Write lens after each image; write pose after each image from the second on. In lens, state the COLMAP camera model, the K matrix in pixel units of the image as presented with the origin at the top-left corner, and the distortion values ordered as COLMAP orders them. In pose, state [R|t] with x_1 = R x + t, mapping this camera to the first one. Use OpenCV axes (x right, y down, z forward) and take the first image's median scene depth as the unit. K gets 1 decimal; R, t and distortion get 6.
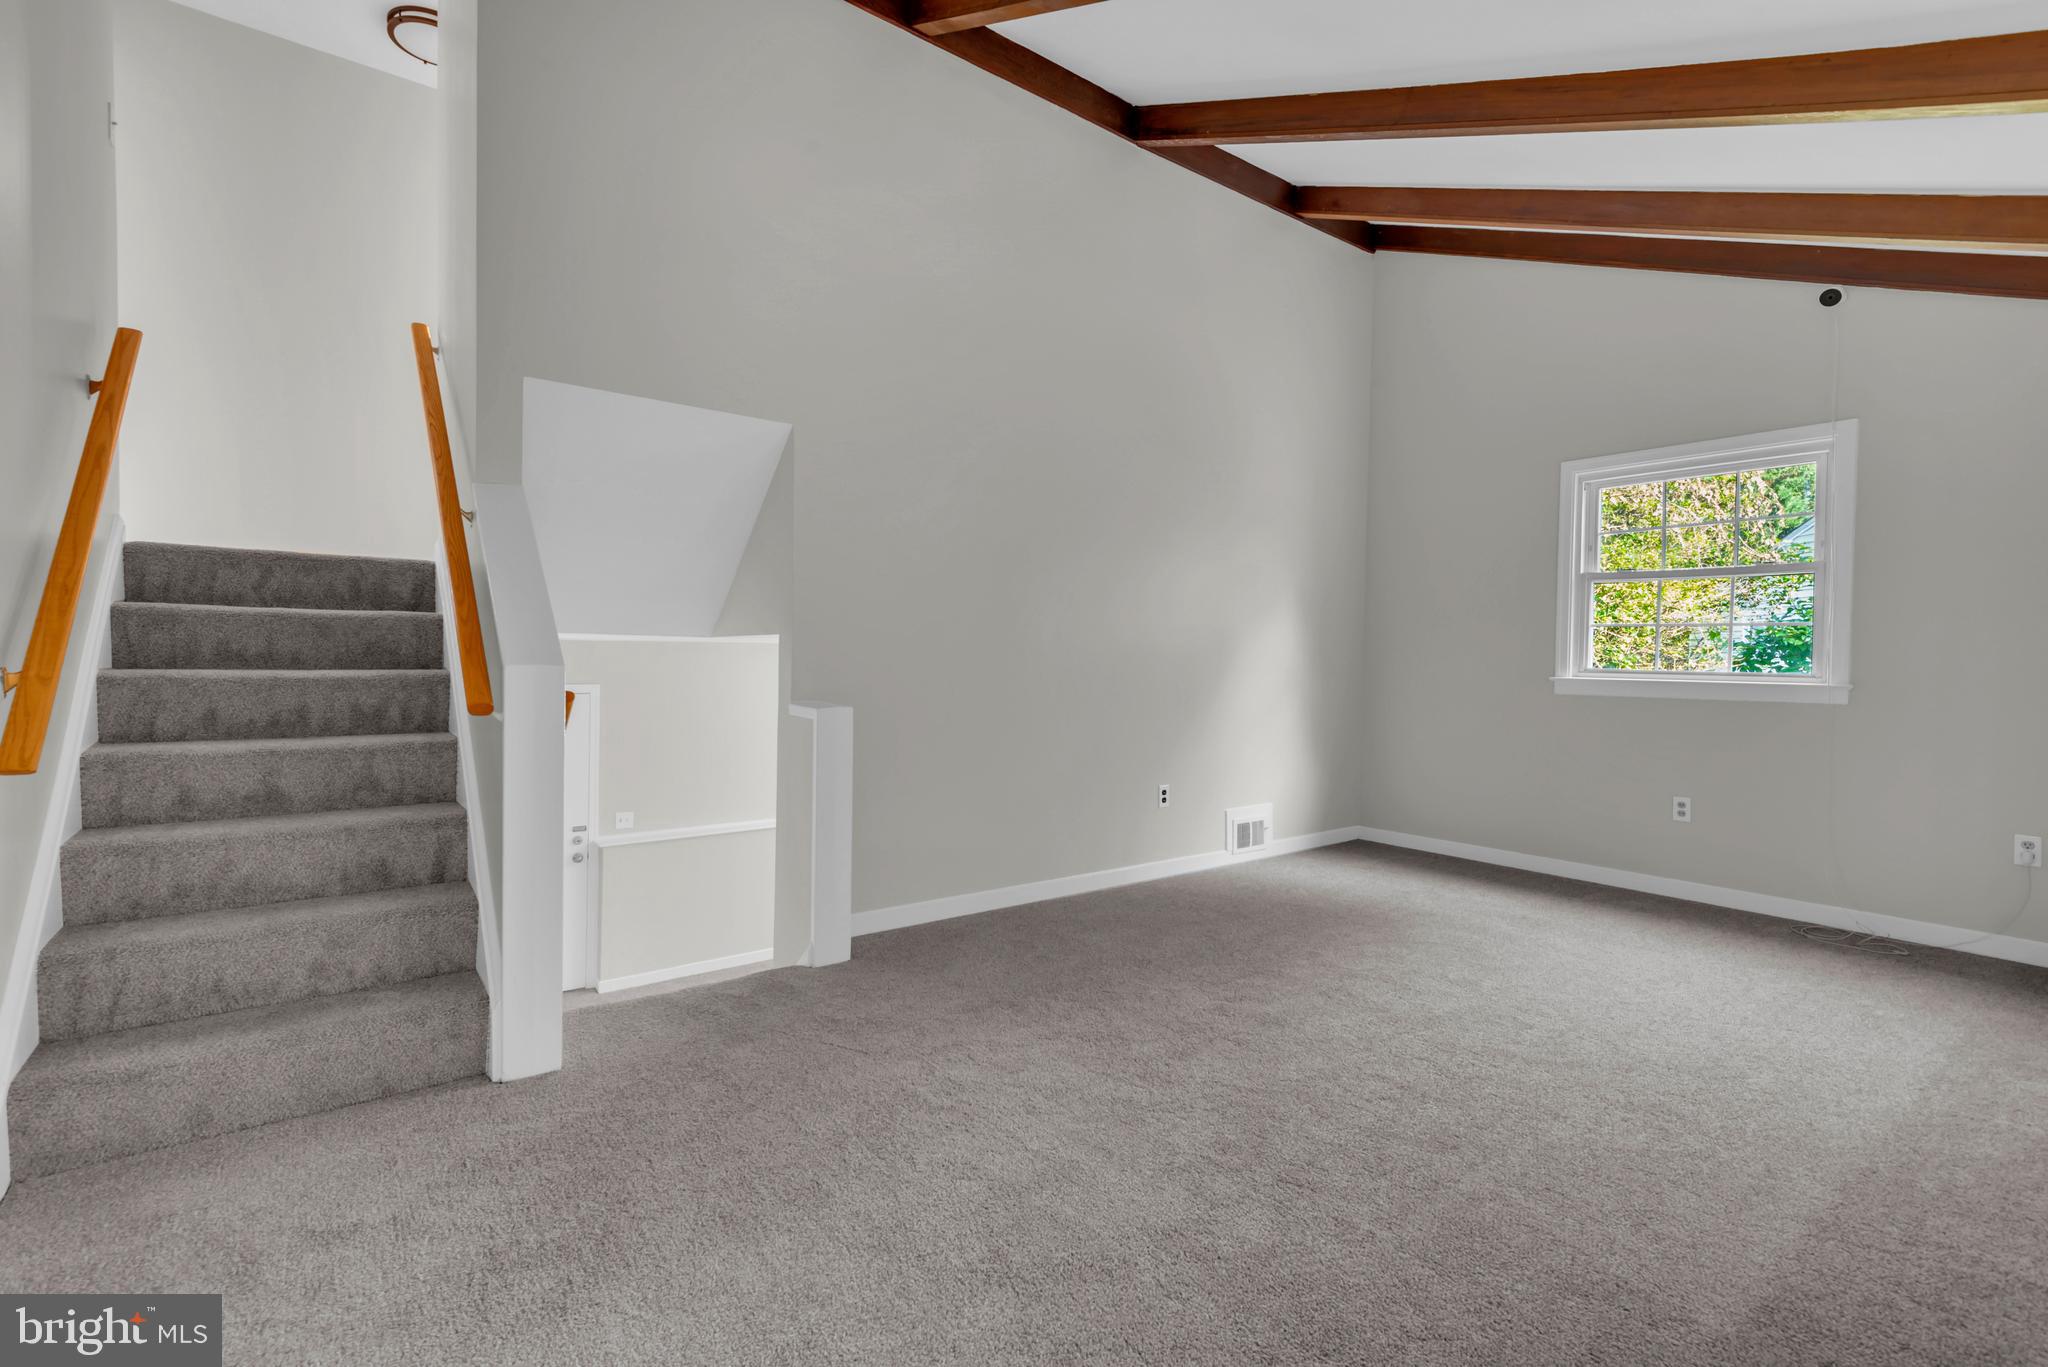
lens RADIAL K [[924.1, 0, 1009.1], [0, 924.1, 673.7], [0, 0, 1]] dist [0.024557, -0.010030]
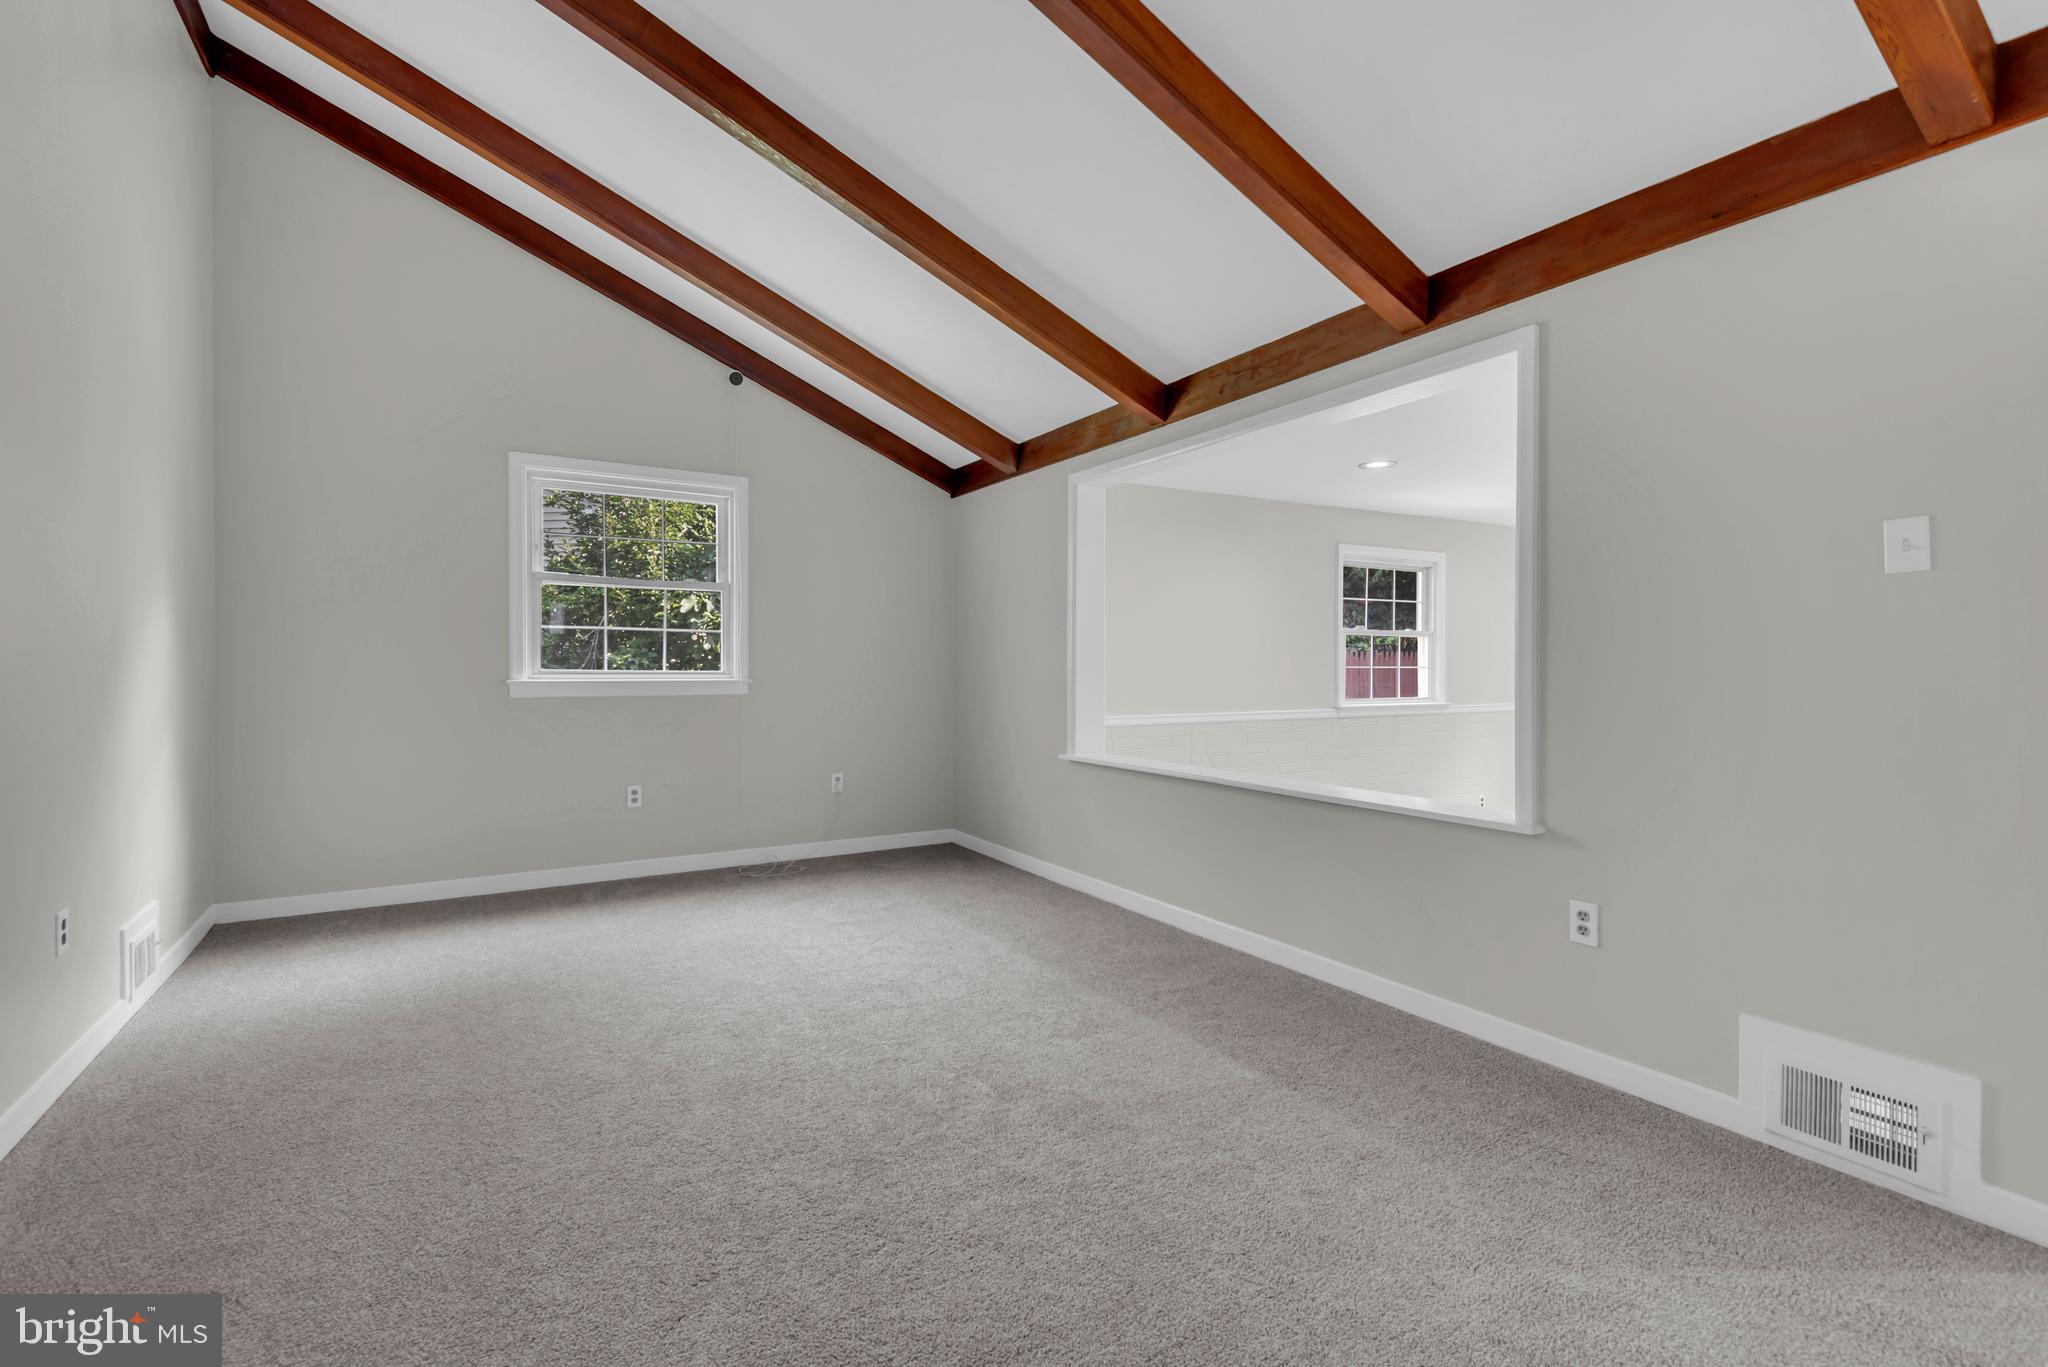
lens RADIAL K [[924.1, 0, 991.3], [0, 924.1, 664.3], [0, 0, 1]] dist [0.024557, -0.010030]
pose [[0.111090, -0.010862, 0.993751, -0.508593], [0.017299, 0.999810, 0.008994, -0.020932], [-0.993660, 0.016191, 0.111257, 0.730555]]
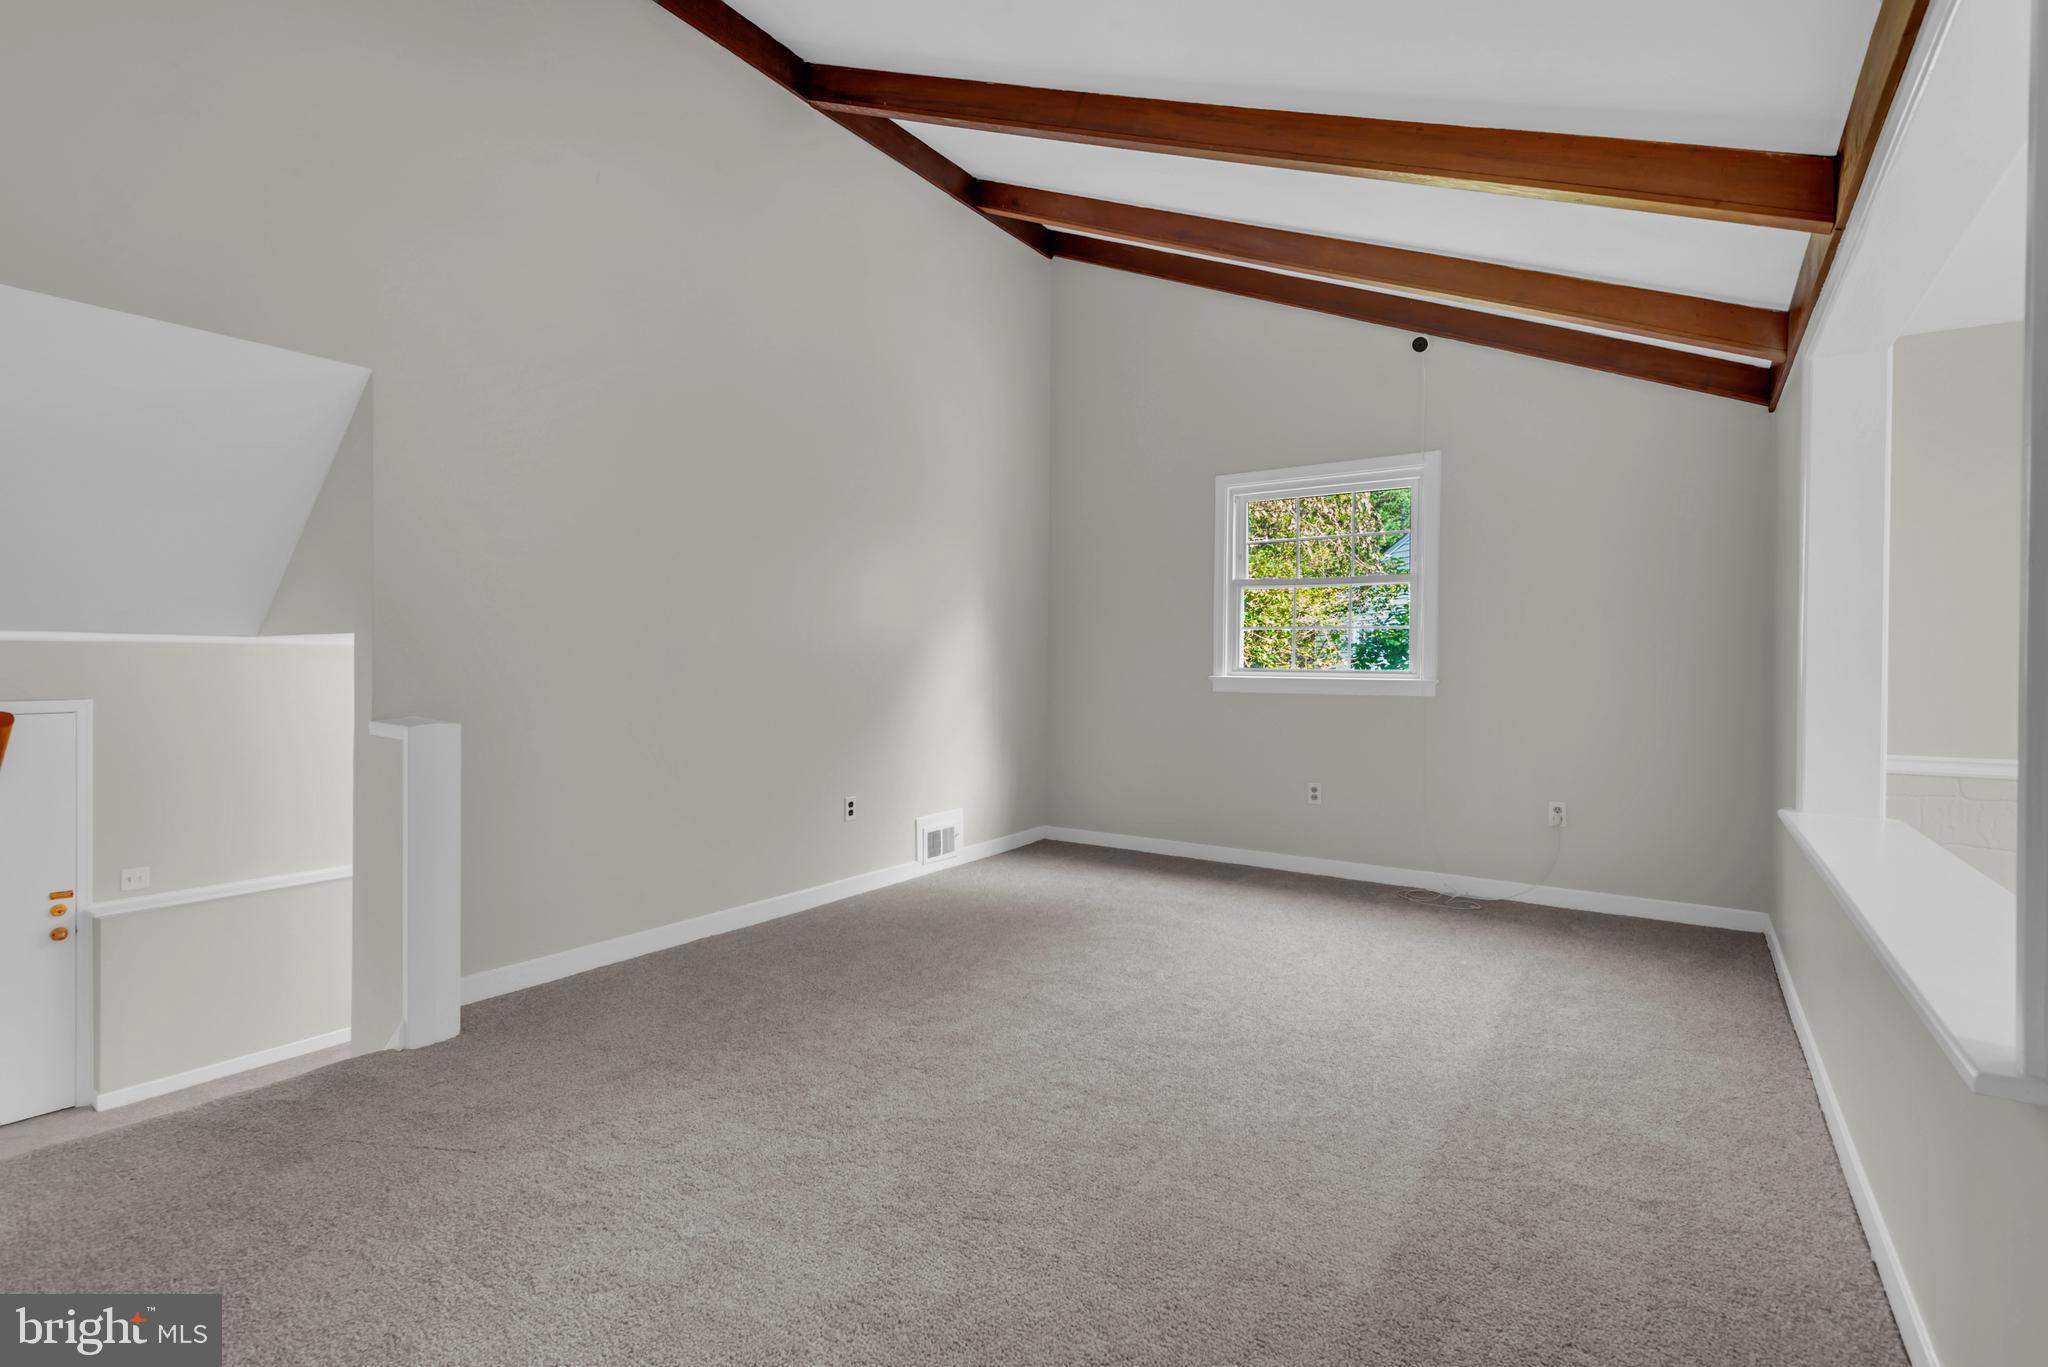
lens RADIAL K [[960.4, 0, 1002.0], [0, 960.4, 678.1], [0, 0, 1]] dist [0.010030, -0.002092]
pose [[0.950481, -0.012100, 0.310547, 0.021061], [0.011709, 0.999927, 0.003123, -0.000438], [-0.310562, 0.000668, 0.950553, 0.046066]]
